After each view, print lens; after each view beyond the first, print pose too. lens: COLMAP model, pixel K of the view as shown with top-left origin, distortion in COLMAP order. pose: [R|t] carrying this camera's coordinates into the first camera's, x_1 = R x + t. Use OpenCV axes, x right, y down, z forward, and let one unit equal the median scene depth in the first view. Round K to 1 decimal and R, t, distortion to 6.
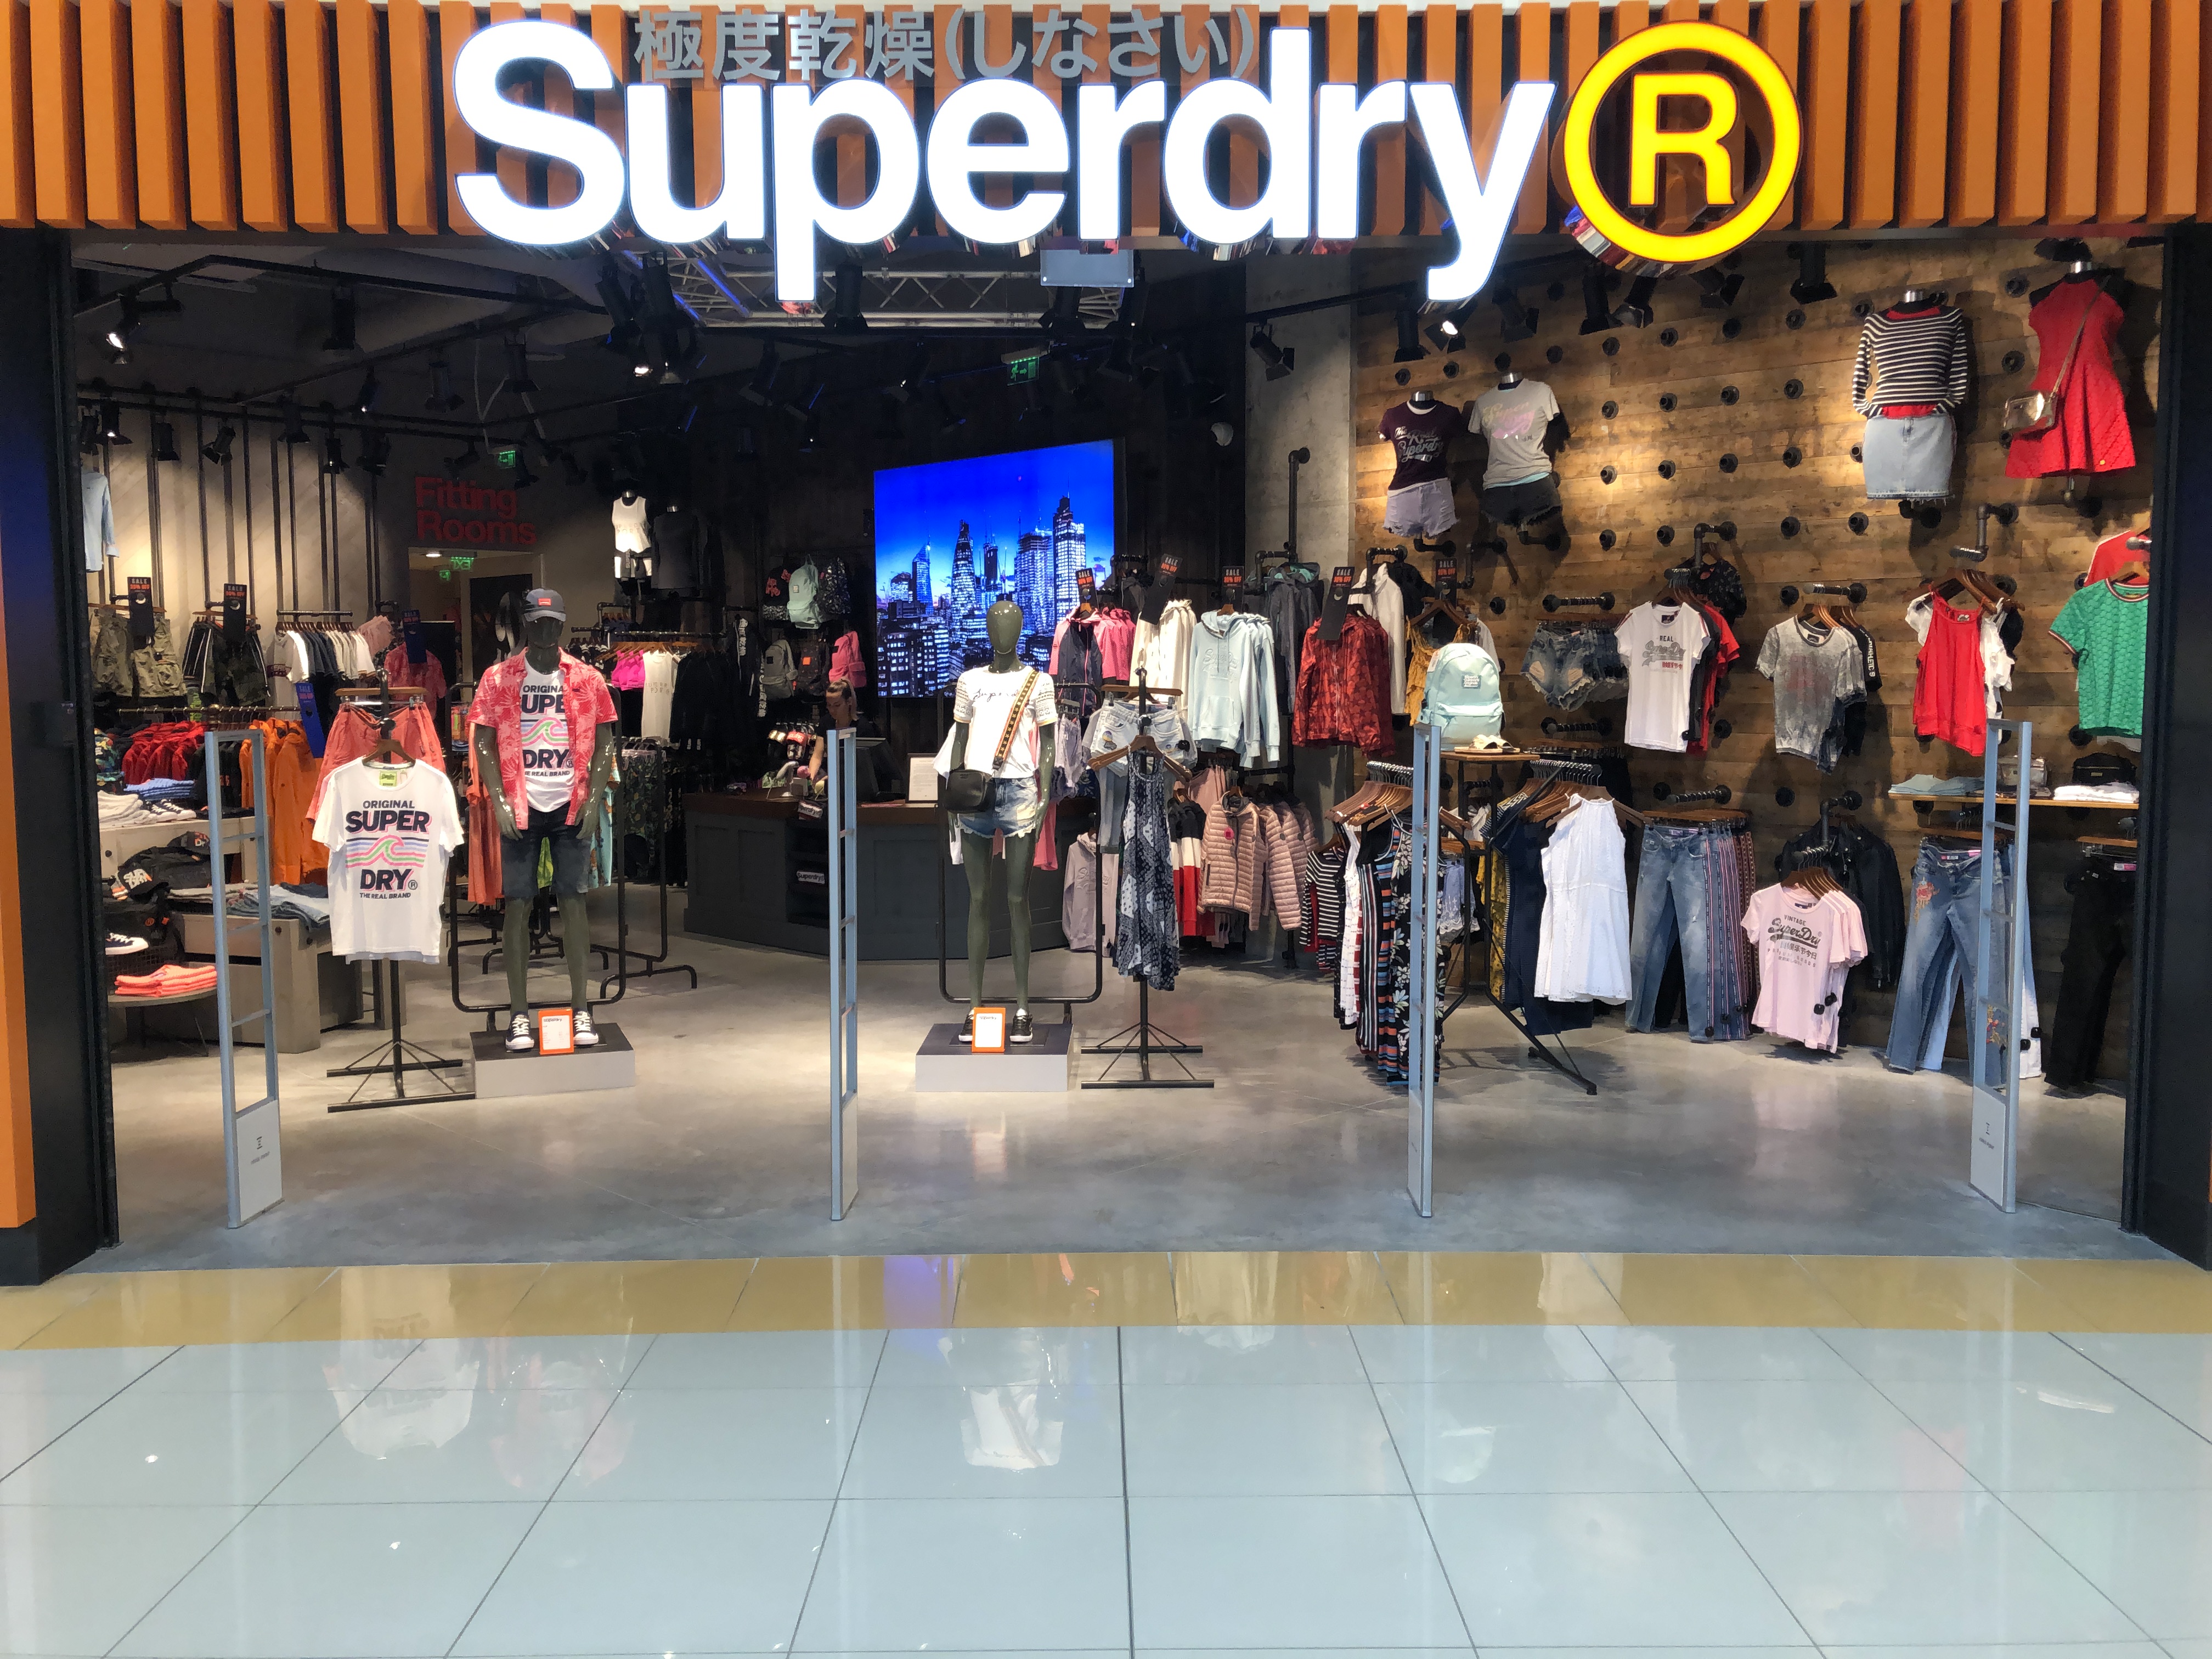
lens RADIAL K [[1835.2, 0, 1103.2], [0, 1835.2, 833.8], [0, 0, 1]] dist [0.127676, -0.393413]
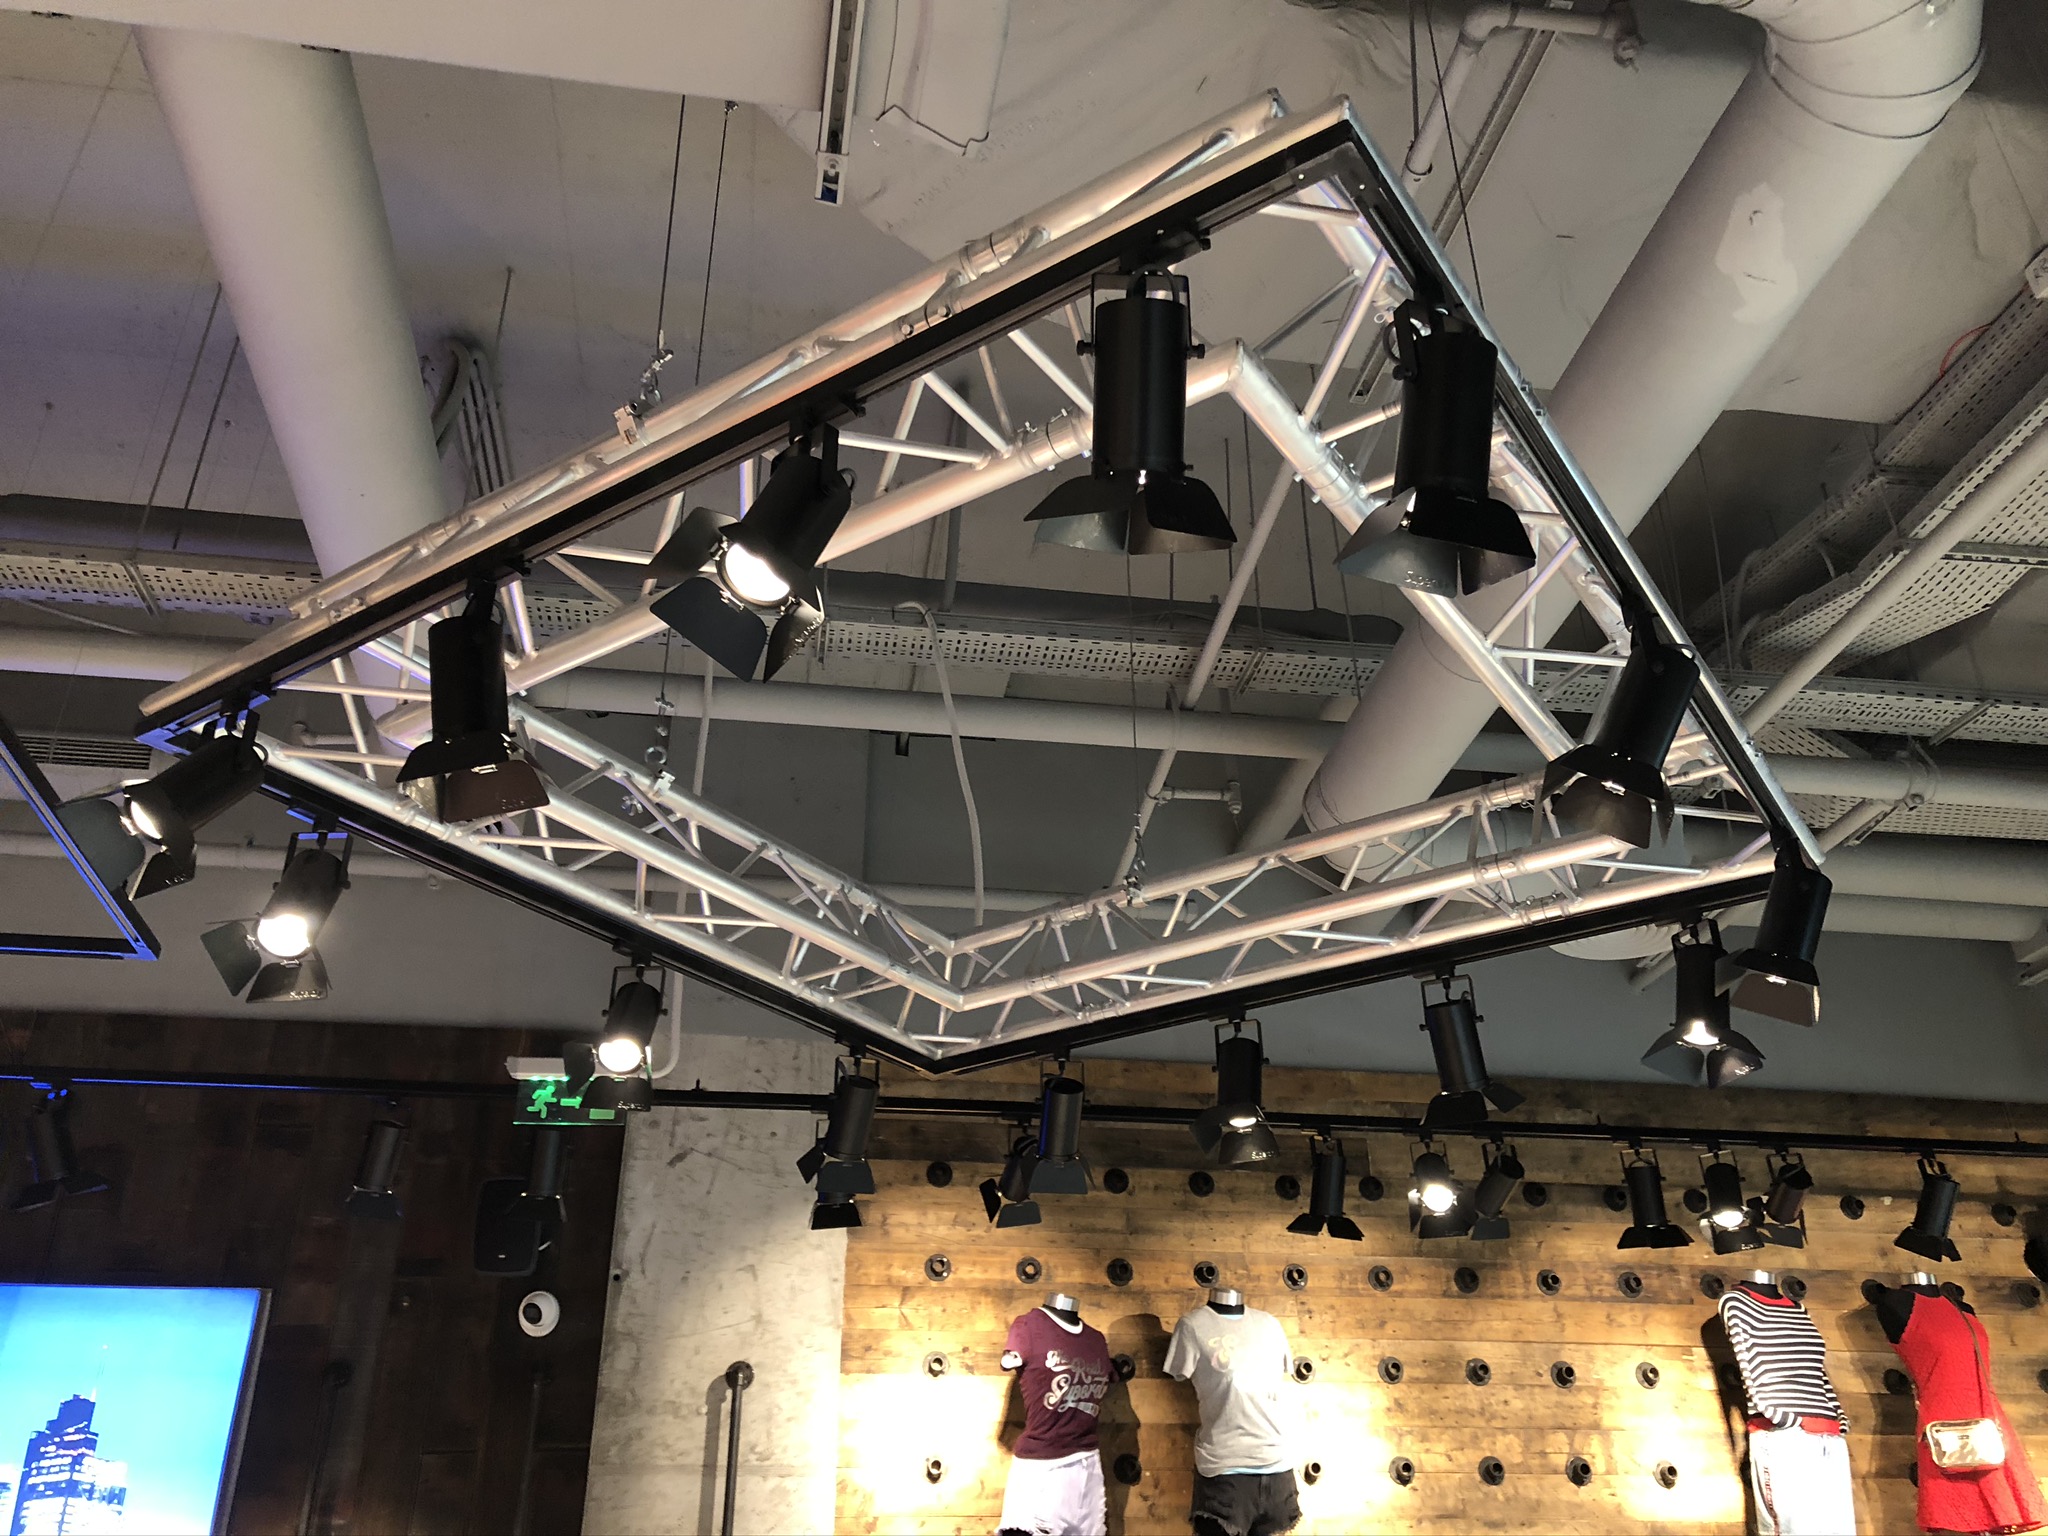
lens RADIAL K [[1744.5, 0, 1019.1], [0, 1744.5, 773.8], [0, 0, 1]] dist [0.032591, -0.048257]
pose [[0.585676, 0.380109, 0.715891, -0.291475], [0.075906, 0.853620, -0.515337, -0.081545], [-0.806983, 0.356161, 0.471092, 0.622288]]
